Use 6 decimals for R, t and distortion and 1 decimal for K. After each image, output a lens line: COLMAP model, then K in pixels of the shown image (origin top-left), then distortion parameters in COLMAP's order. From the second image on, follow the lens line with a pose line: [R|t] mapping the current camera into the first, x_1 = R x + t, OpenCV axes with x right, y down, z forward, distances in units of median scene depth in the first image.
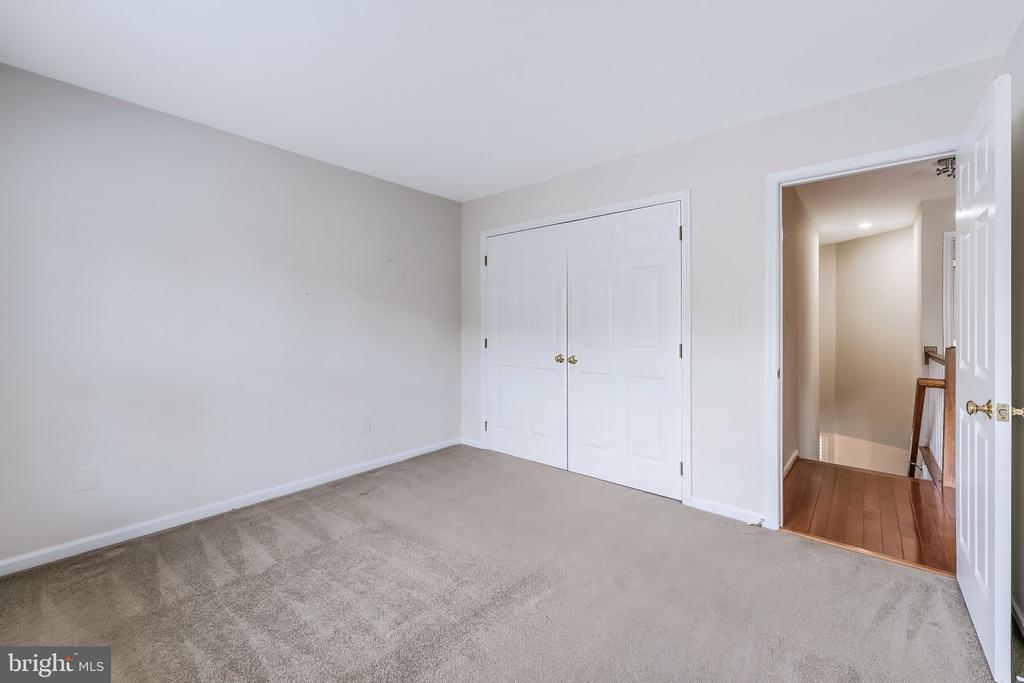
lens RADIAL K [[418.0, 0, 514.1], [0, 418.0, 319.6], [0, 0, 1]] dist [-0.002772, -0.000365]
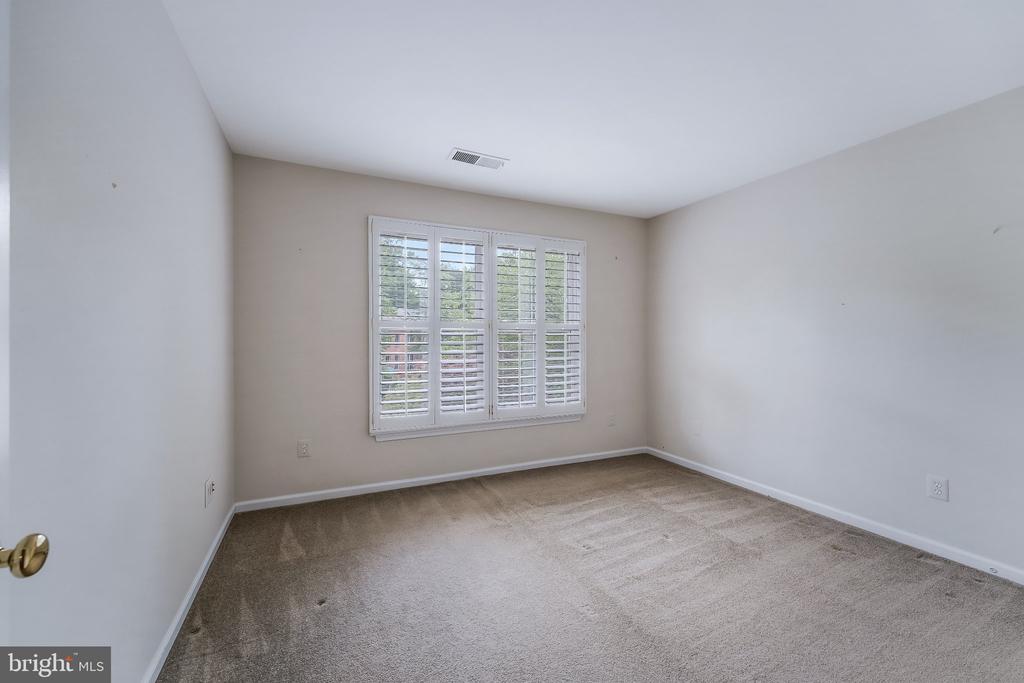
lens RADIAL K [[418.0, 0, 512.2], [0, 418.0, 339.0], [0, 0, 1]] dist [-0.002772, -0.000365]
pose [[-0.414124, 0.003170, -0.910215, 0.733704], [0.011059, 0.999938, -0.001549, 0.005233], [0.910153, -0.010707, -0.414133, 0.876126]]
